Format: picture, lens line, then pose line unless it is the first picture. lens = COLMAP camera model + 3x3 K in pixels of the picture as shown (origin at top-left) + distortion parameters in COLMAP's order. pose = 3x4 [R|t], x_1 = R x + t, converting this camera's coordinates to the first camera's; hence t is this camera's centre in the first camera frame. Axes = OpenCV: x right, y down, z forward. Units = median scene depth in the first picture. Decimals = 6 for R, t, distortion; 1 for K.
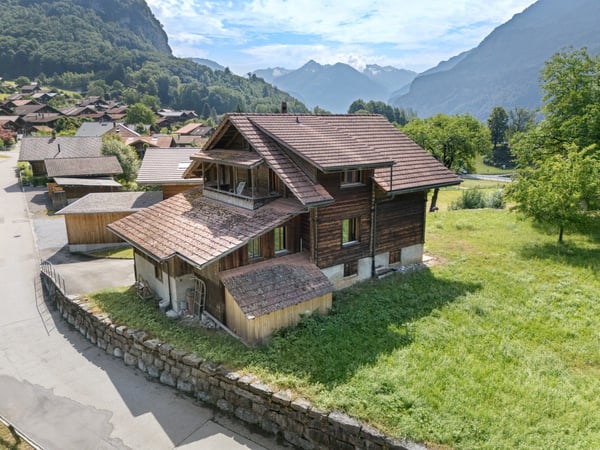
lens RADIAL K [[437.6, 0, 300.0], [0, 437.6, 225.0], [0, 0, 1]] dist [0.111849, -0.092664]
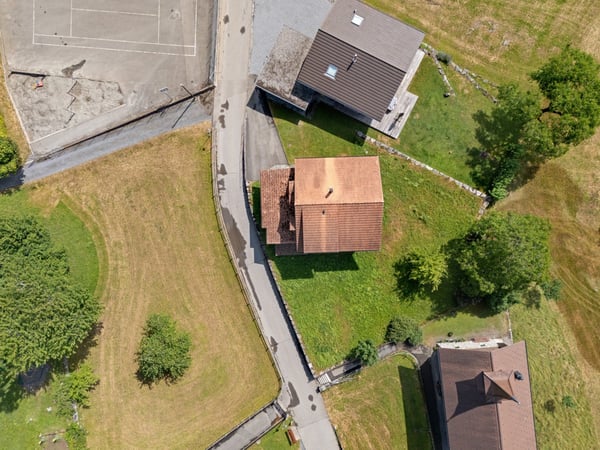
lens RADIAL K [[437.6, 0, 300.0], [0, 437.6, 225.0], [0, 0, 1]] dist [0.111849, -0.092664]
pose [[0.808537, 0.588443, -0.001548, -0.081805], [-0.120711, 0.168433, 0.978294, -3.039257], [0.575931, -0.790800, 0.207215, 0.460034]]
